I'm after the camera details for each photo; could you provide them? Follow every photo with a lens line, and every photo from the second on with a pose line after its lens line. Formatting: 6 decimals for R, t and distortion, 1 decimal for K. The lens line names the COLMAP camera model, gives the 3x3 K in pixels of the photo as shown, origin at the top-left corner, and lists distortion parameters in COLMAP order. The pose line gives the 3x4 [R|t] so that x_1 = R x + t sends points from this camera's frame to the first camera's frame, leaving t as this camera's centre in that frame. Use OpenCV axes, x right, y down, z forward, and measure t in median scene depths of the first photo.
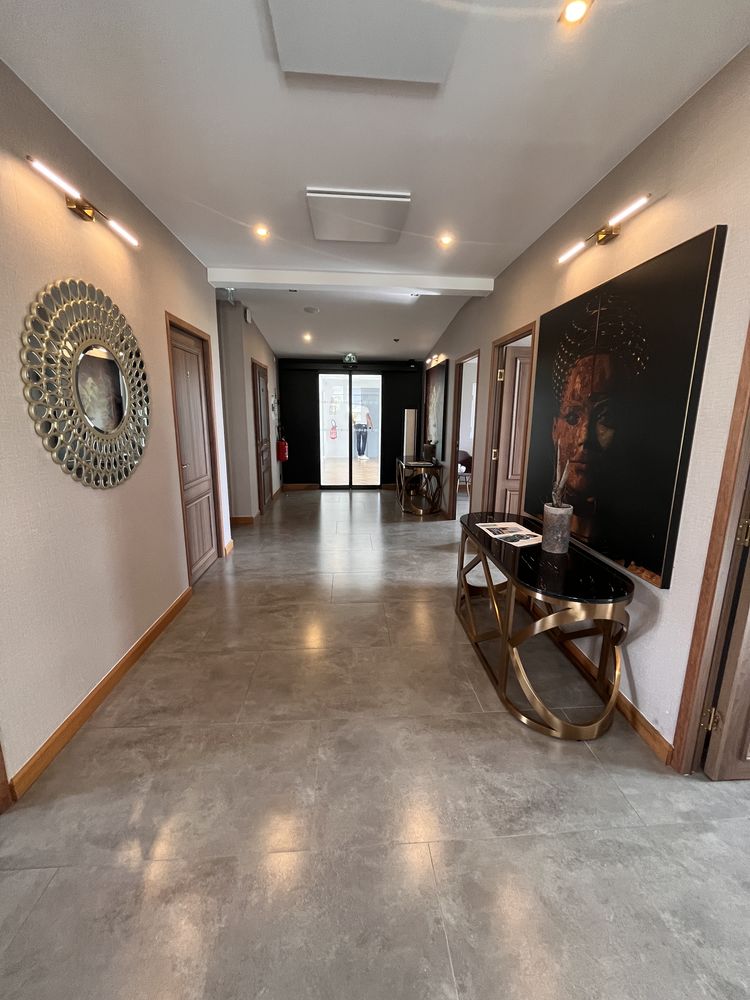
lens RADIAL K [[406.6, 0, 379.1], [0, 406.6, 502.1], [0, 0, 1]] dist [-0.001119, 0.000798]
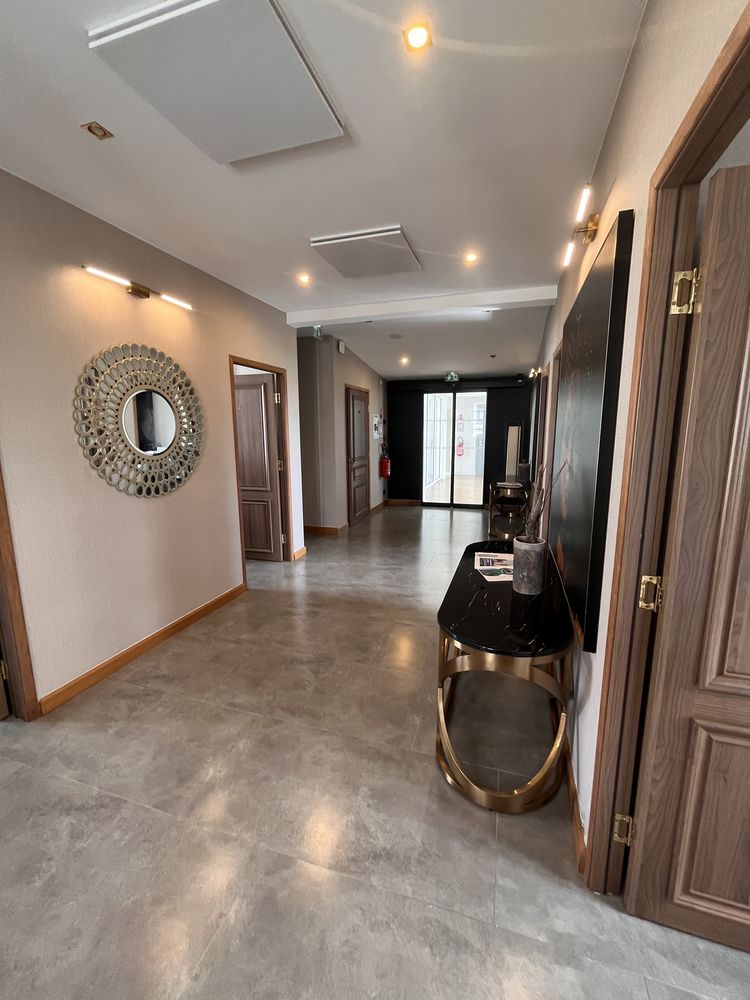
lens RADIAL K [[406.6, 0, 380.2], [0, 406.6, 503.0], [0, 0, 1]] dist [-0.001119, 0.000798]
pose [[0.927746, 0.051470, -0.369647, 0.414771], [-0.064398, 0.997666, -0.022711, -0.027532], [0.367615, 0.044875, 0.928895, 0.051418]]
